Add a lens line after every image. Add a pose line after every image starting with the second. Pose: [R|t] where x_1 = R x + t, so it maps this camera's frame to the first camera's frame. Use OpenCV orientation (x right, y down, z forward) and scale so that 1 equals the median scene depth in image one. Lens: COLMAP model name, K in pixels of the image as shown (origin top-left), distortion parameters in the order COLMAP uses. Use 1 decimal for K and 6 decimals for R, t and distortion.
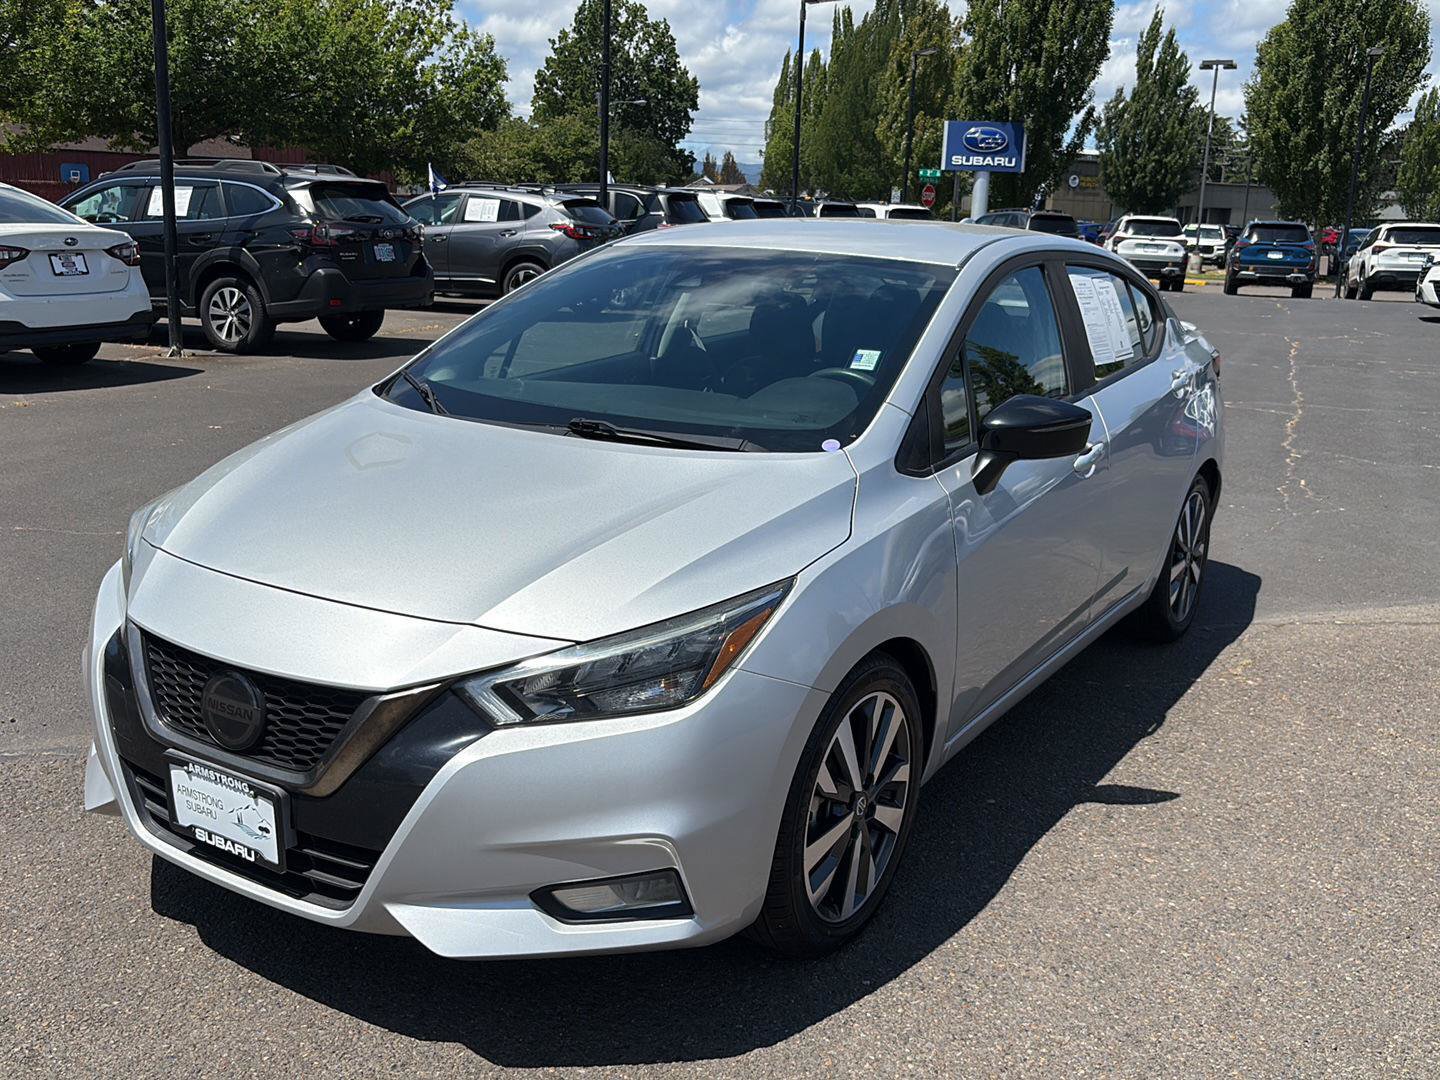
lens RADIAL K [[1391.2, 0, 724.6], [0, 1391.2, 540.7], [0, 0, 1]] dist [0.016199, 0.000000]
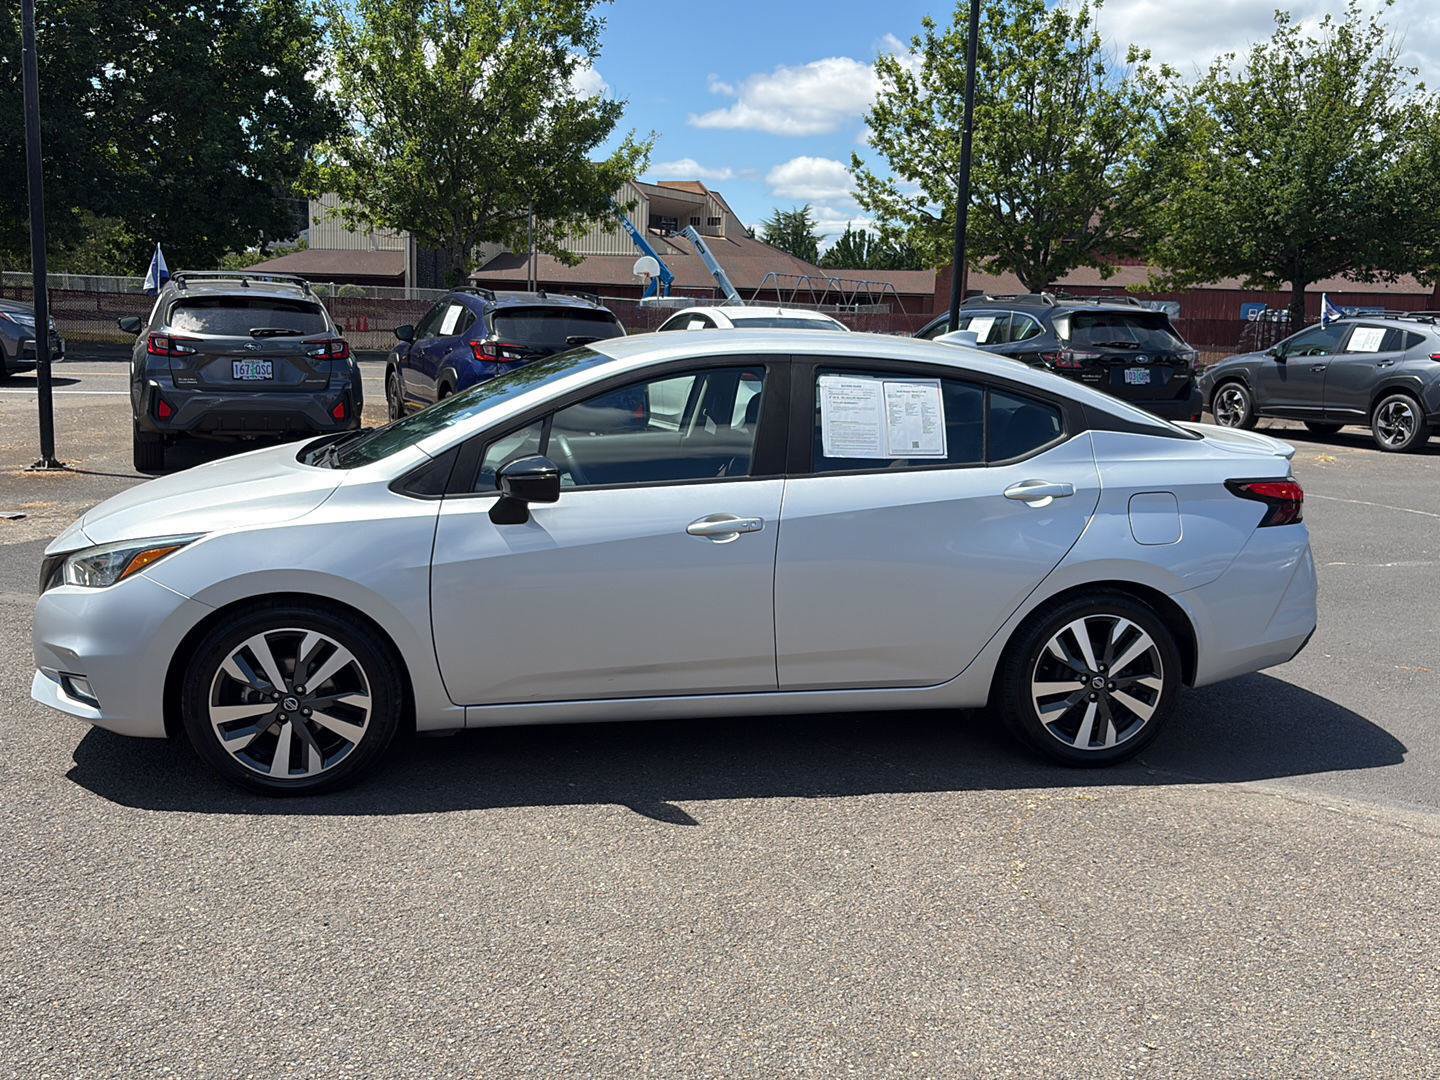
lens RADIAL K [[1391.2, 0, 721.5], [0, 1391.2, 537.1], [0, 0, 1]] dist [0.016199, 0.000000]
pose [[0.675473, 0.106237, -0.729692, 0.242606], [-0.176547, 0.984086, -0.020154, -0.006094], [0.715939, 0.142439, 0.683479, 0.046322]]
